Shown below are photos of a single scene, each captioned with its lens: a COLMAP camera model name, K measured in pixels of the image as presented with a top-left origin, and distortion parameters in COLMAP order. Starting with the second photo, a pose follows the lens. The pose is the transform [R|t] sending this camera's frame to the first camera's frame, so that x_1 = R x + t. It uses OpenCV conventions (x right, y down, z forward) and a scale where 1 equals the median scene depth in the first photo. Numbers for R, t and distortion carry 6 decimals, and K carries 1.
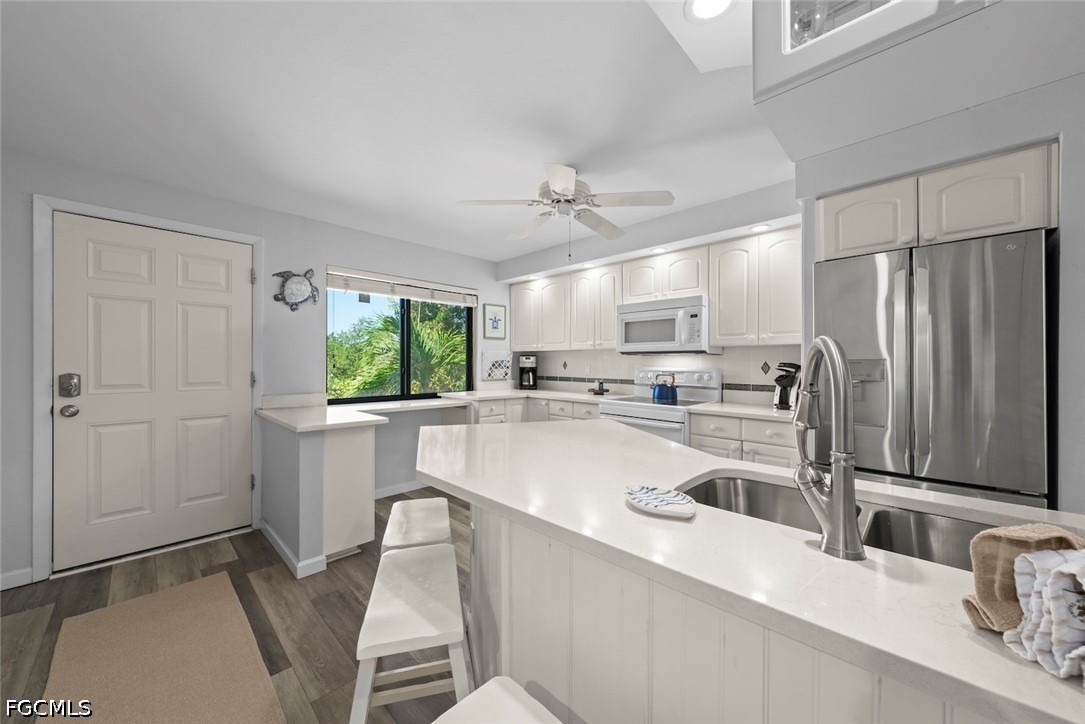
lens RADIAL K [[387.8, 0, 542.0], [0, 387.8, 365.0], [0, 0, 1]] dist [-0.007499, 0.001174]
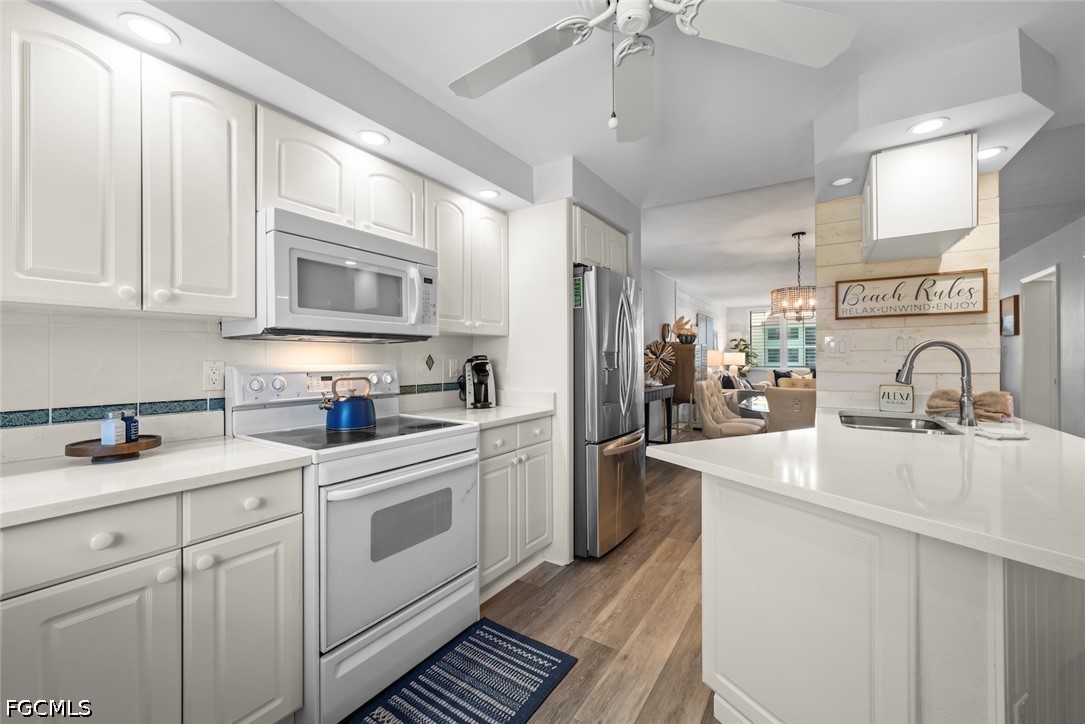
lens RADIAL K [[423.9, 0, 541.8], [0, 423.9, 359.2], [0, 0, 1]] dist [-0.001716, 0.000656]
pose [[-0.185166, -0.002156, 0.982705, -0.273631], [0.013138, 0.999903, 0.004669, 0.000166], [-0.982619, 0.013776, -0.185119, 0.804532]]
